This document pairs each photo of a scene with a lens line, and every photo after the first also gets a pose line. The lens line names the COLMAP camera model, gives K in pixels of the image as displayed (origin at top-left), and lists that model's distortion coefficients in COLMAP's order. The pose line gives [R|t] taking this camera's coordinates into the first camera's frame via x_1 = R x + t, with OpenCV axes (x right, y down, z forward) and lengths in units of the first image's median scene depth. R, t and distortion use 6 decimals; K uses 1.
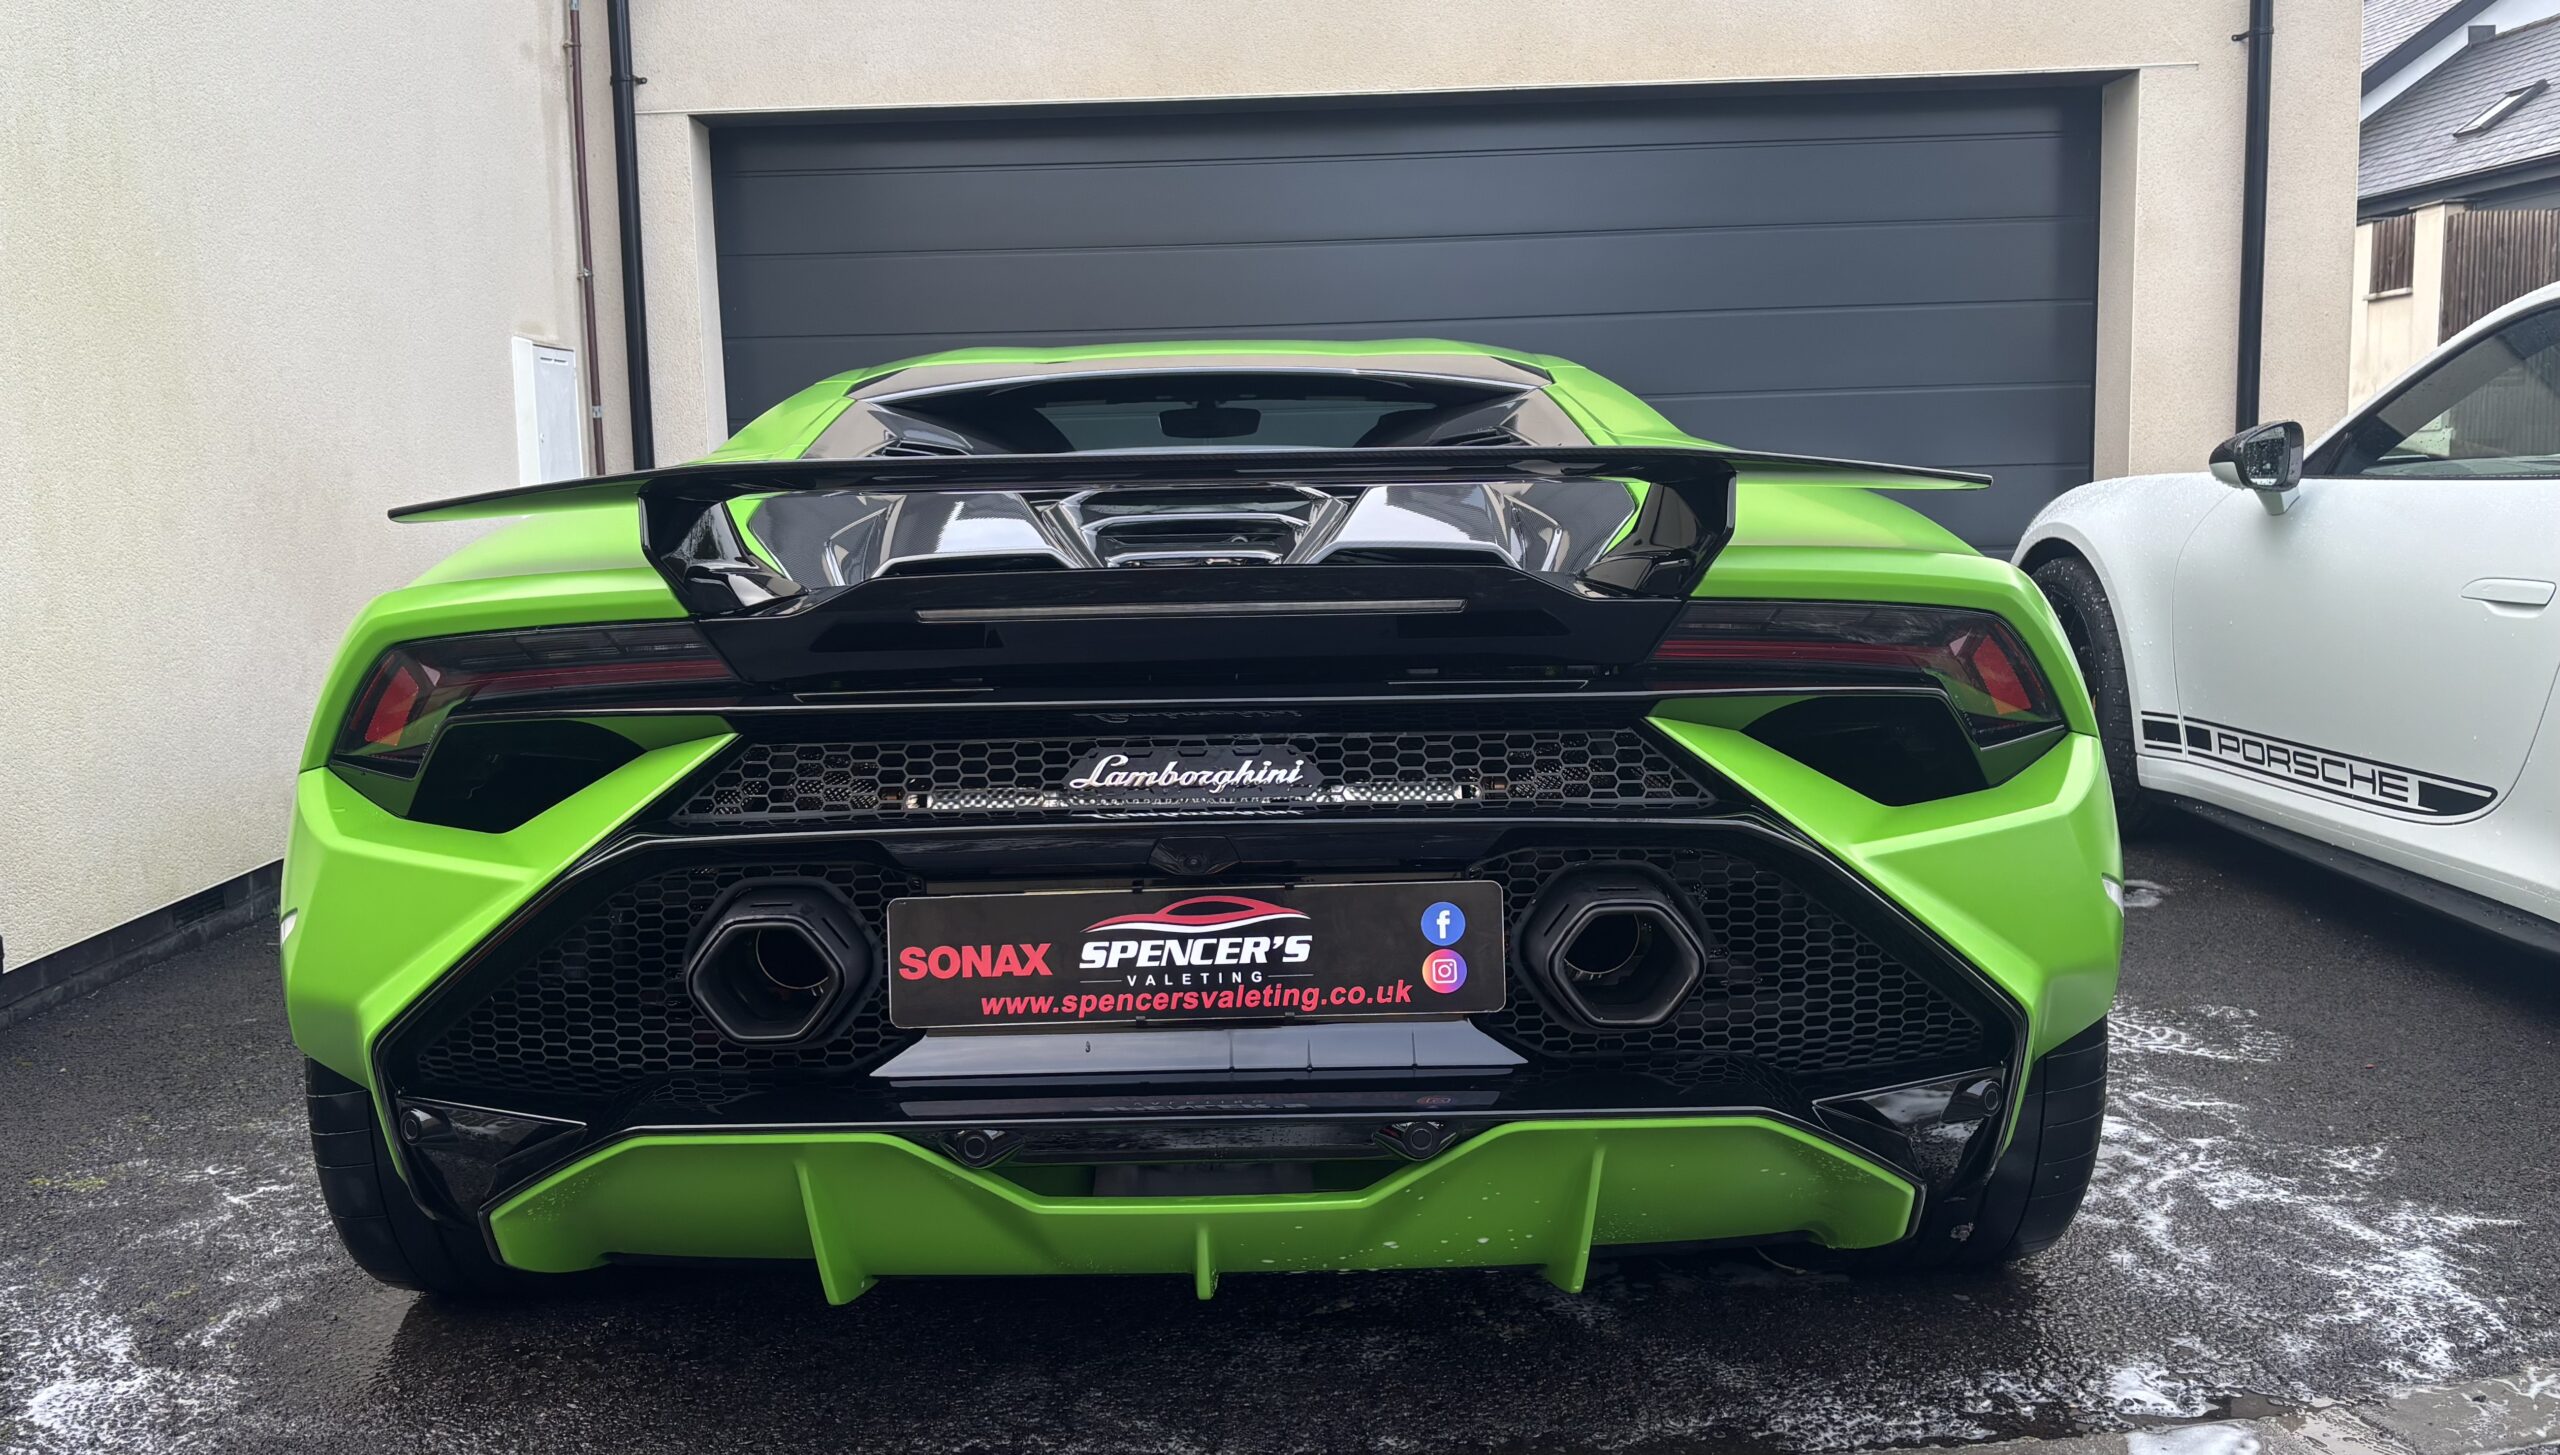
lens RADIAL K [[1972.2, 0, 1280.4], [0, 1972.2, 728.2], [0, 0, 1]] dist [-0.002790, -0.001029]
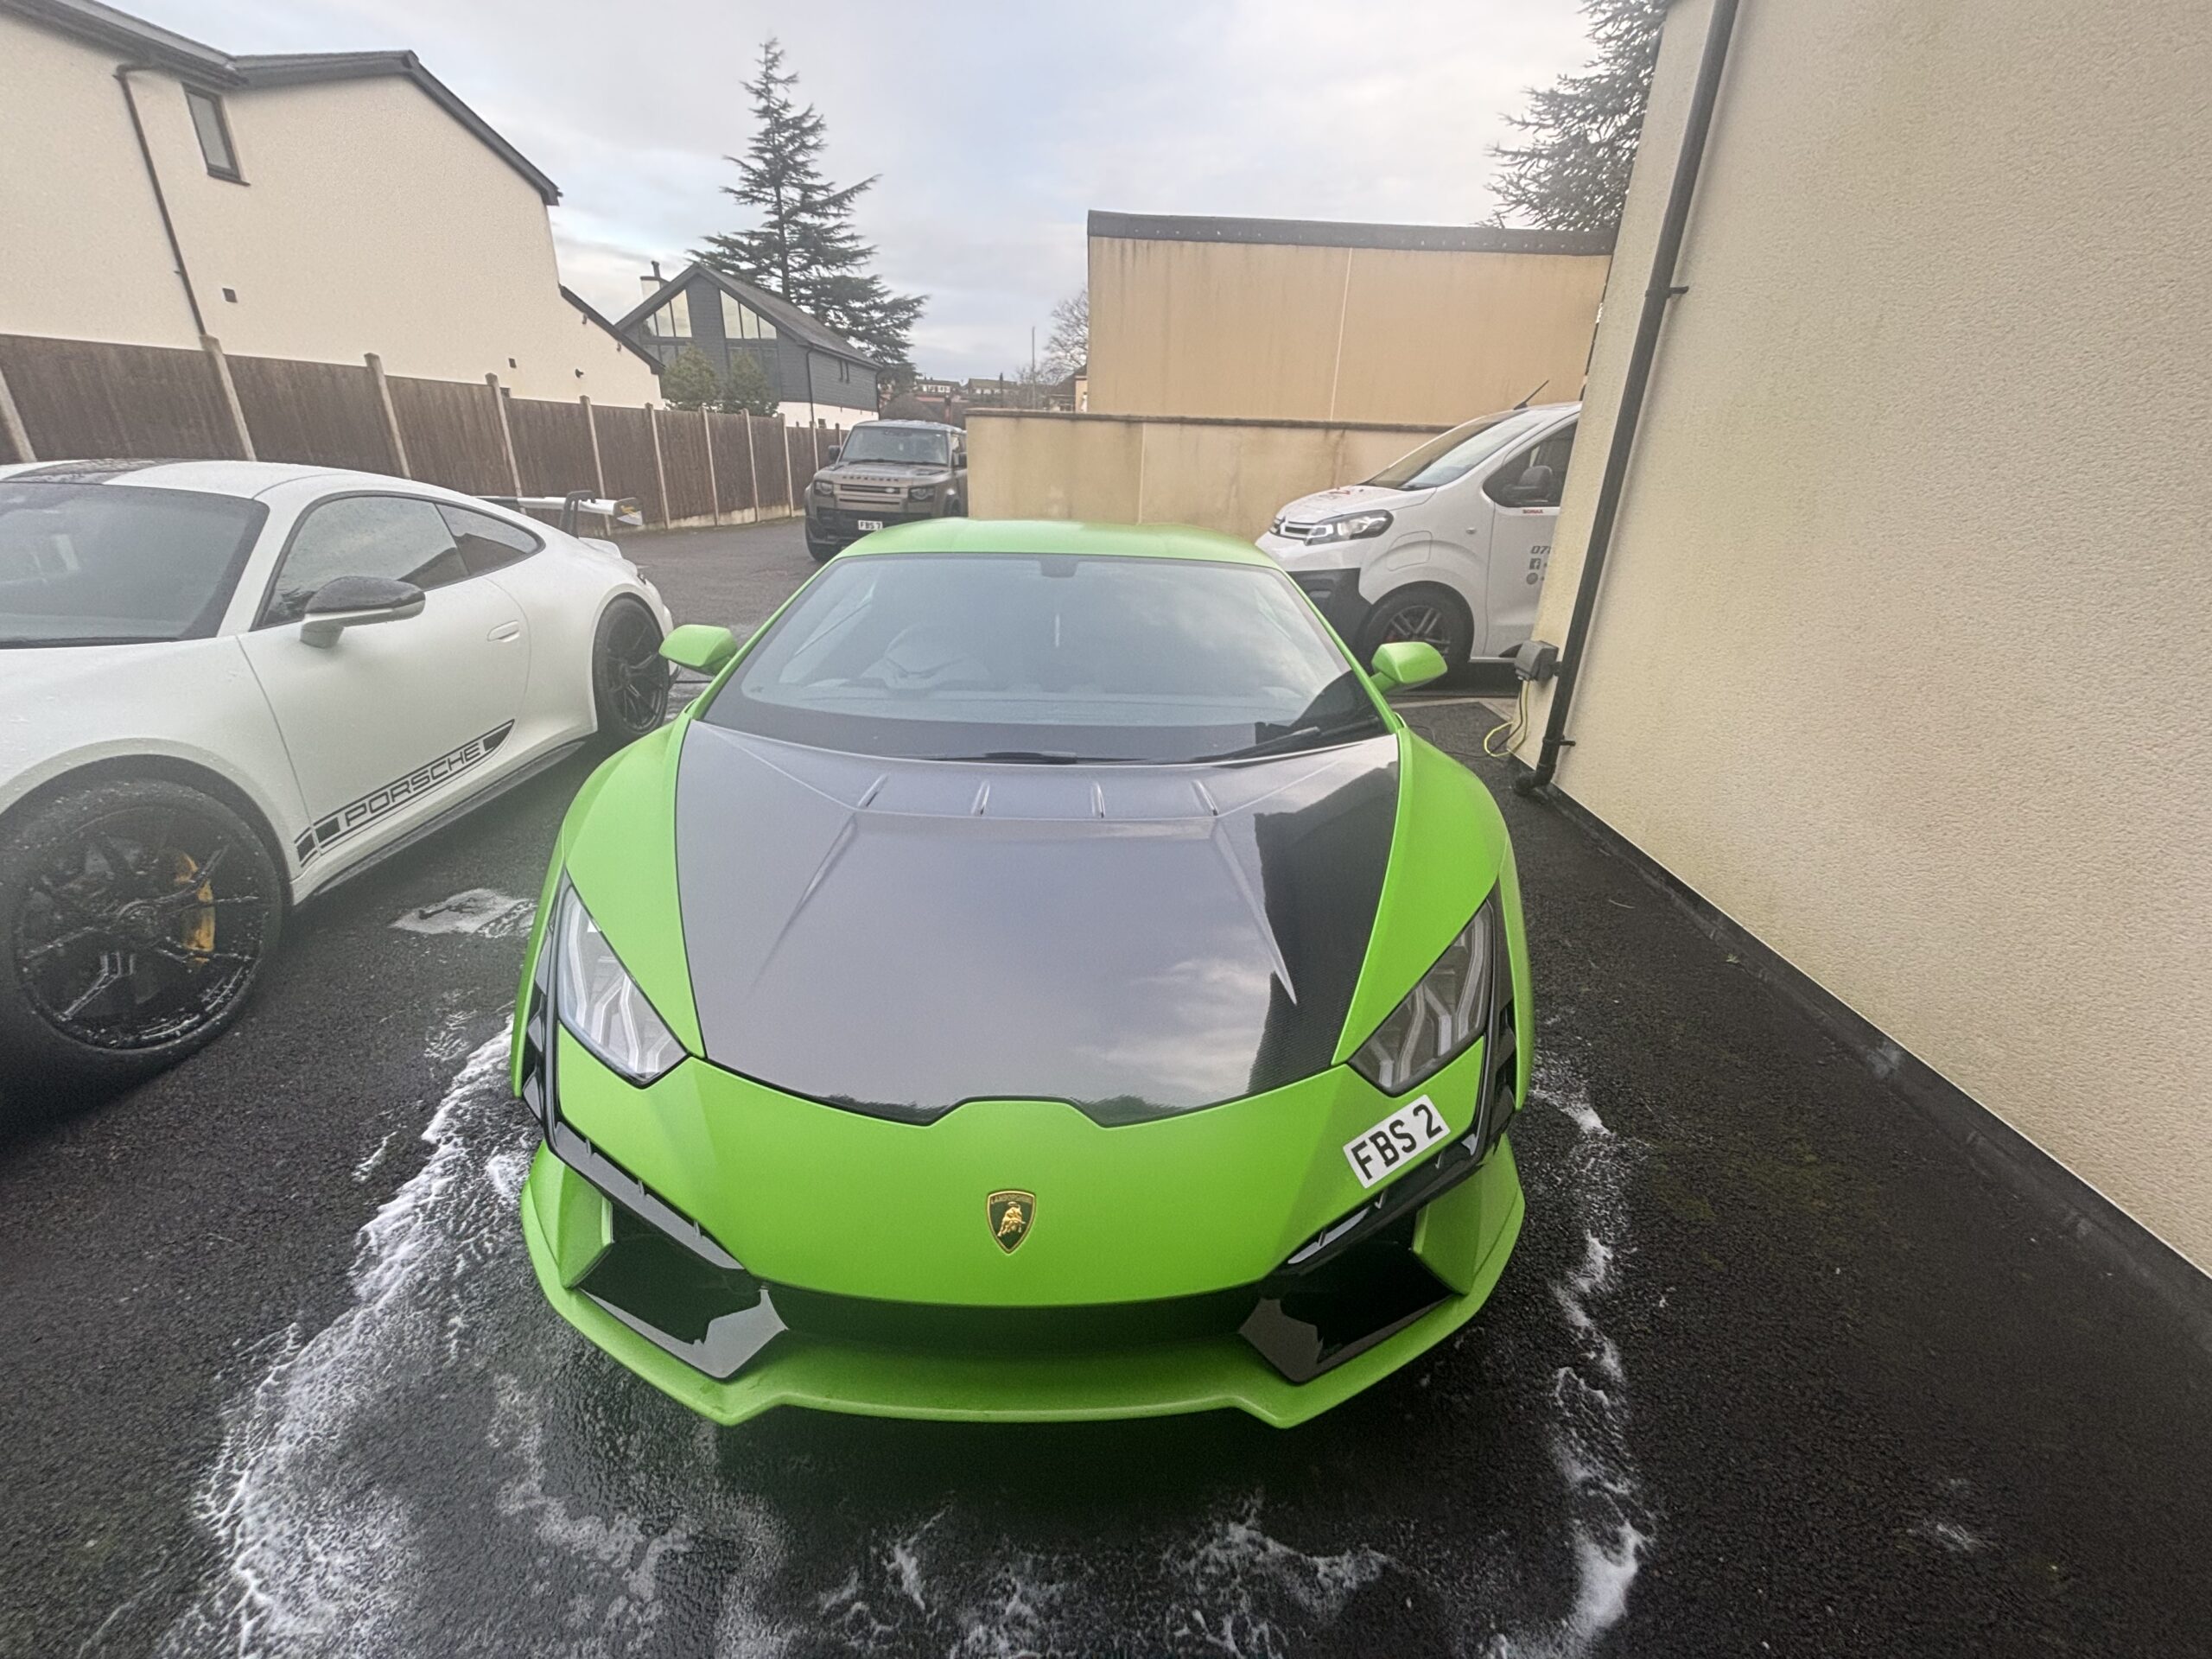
lens RADIAL K [[882.6, 0, 1103.6], [0, 882.6, 820.0], [0, 0, 1]] dist [-0.003819, 0.001346]
pose [[-0.999884, -0.004300, -0.014584, -0.034041], [-0.010992, 0.867170, 0.497890, -0.367686], [0.010506, 0.497993, -0.867117, 1.899595]]
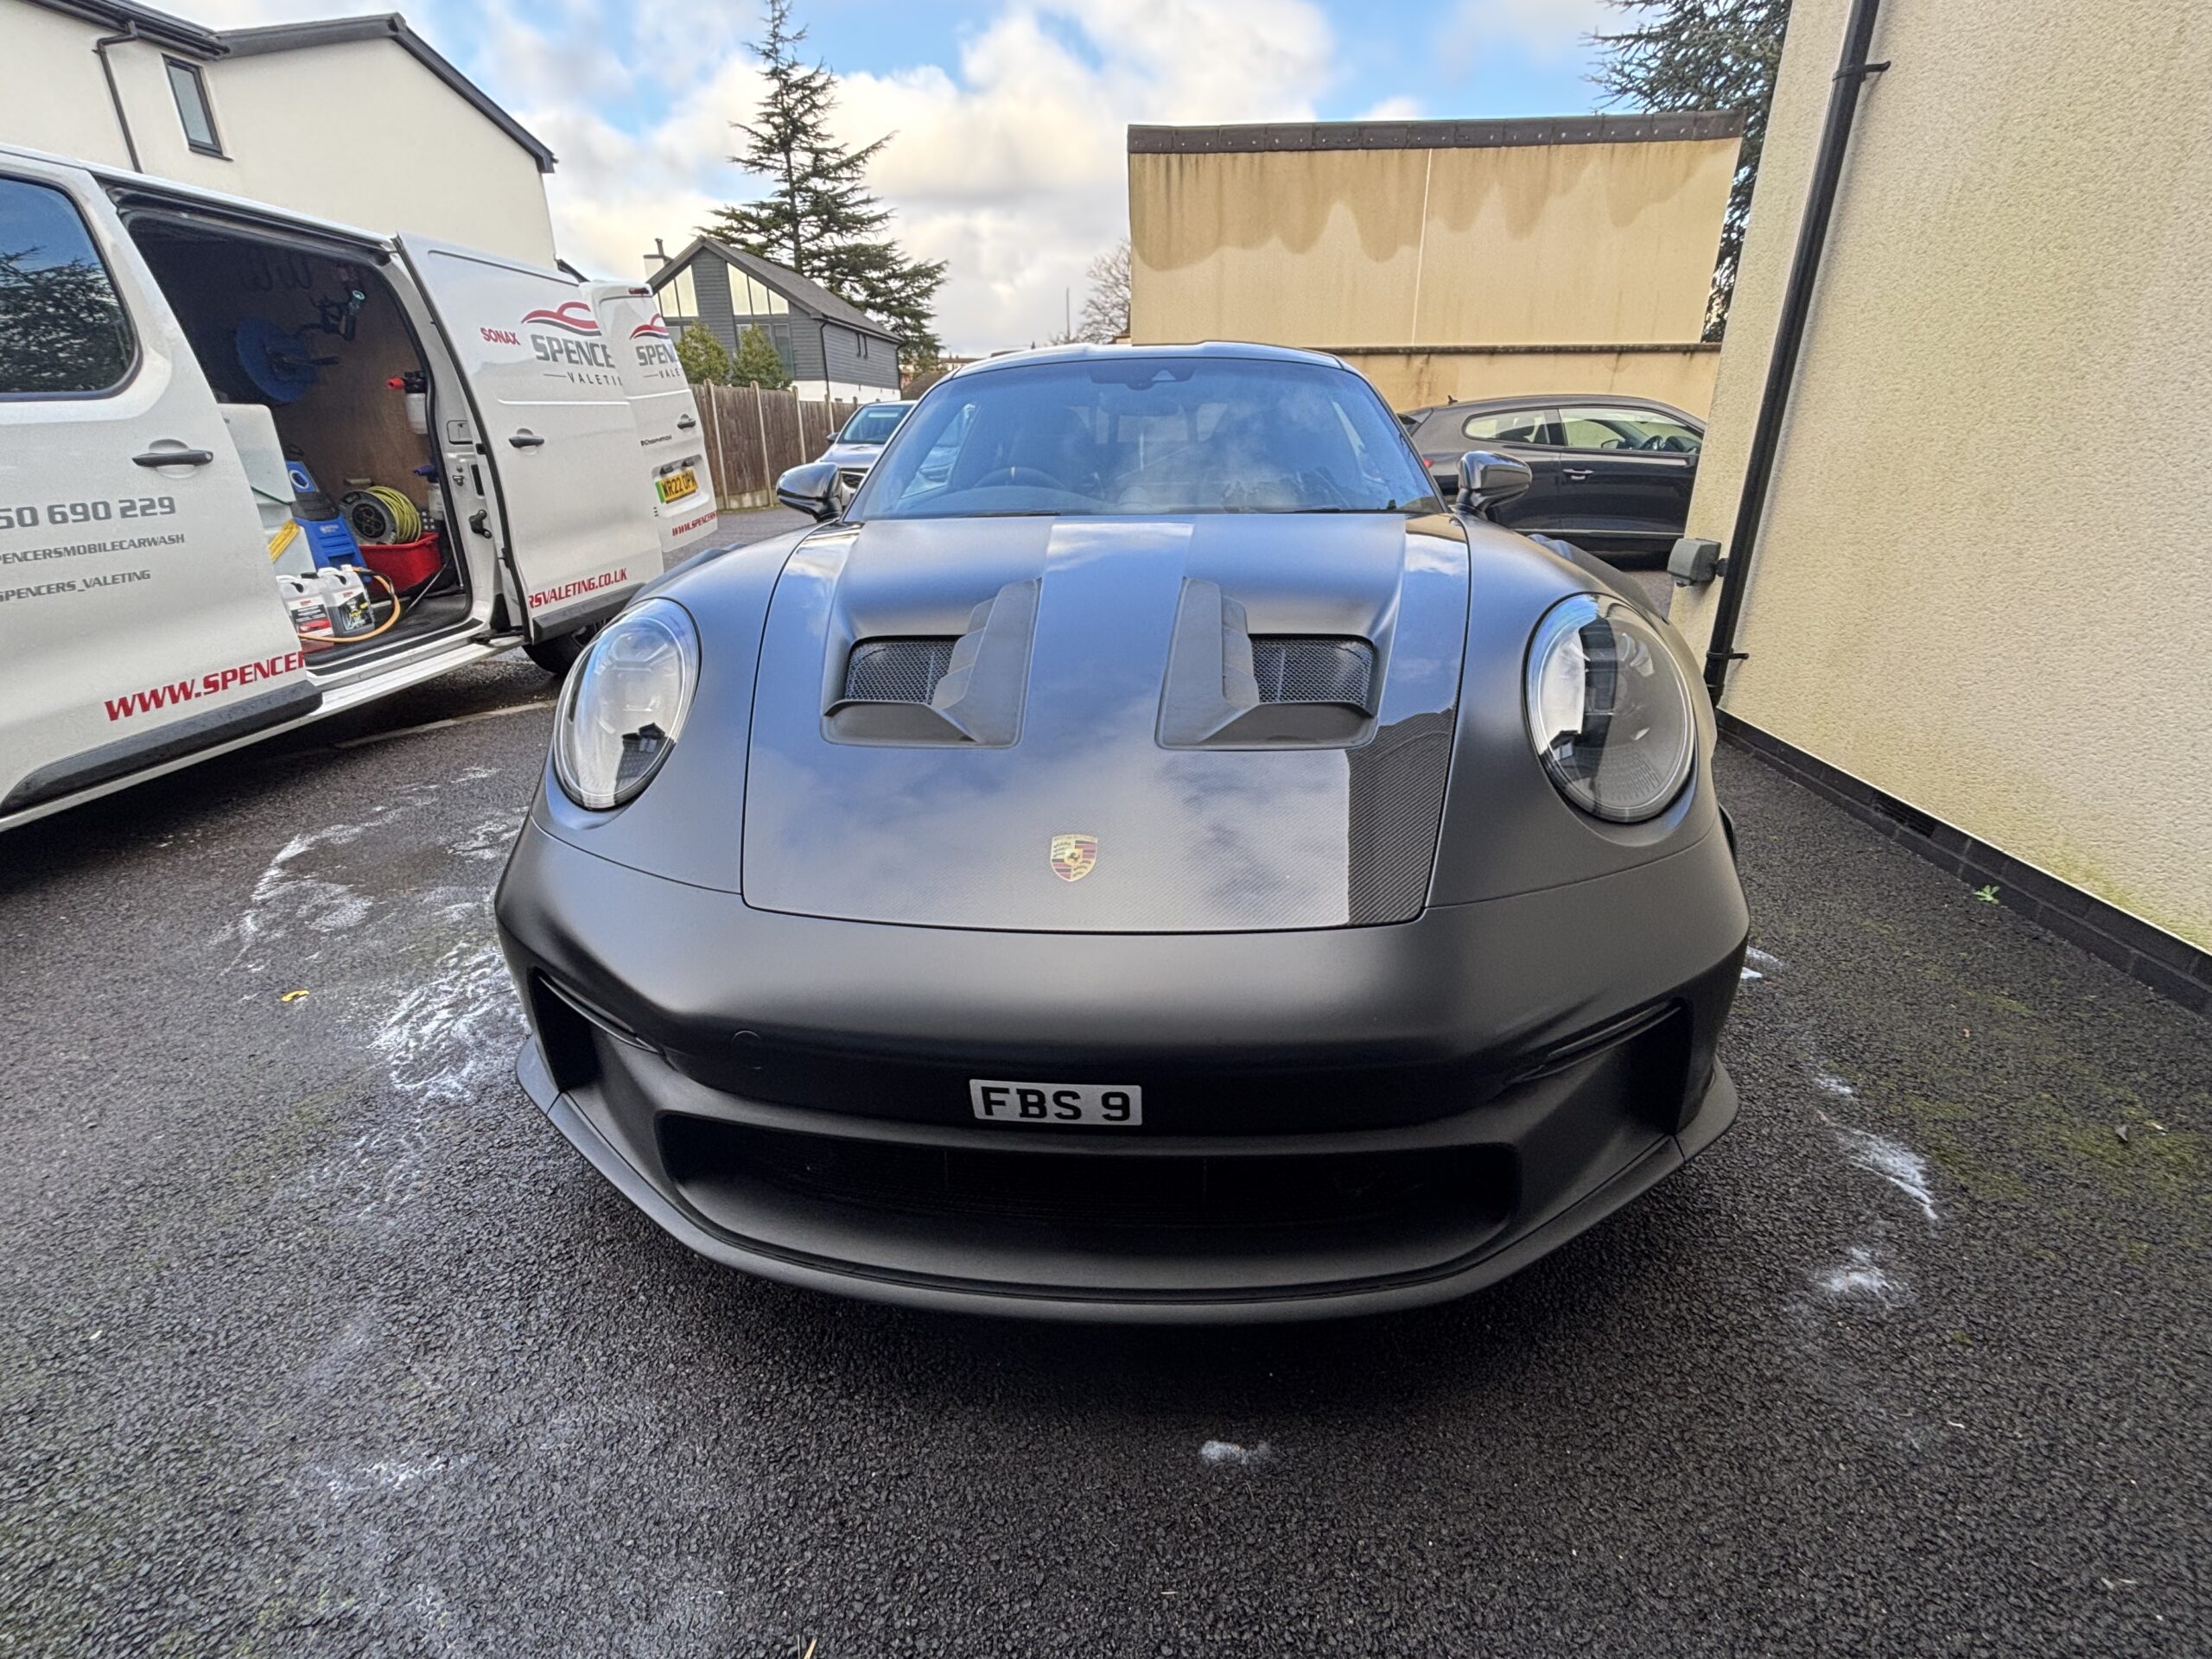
lens RADIAL K [[985.0, 0, 1101.9], [0, 985.0, 819.6], [0, 0, 1]] dist [-0.008260, 0.003955]
pose [[-0.998994, 0.018580, 0.040817, -0.021925], [0.035980, 0.875367, 0.482118, -0.274706], [-0.026772, 0.483102, -0.875155, 1.873580]]
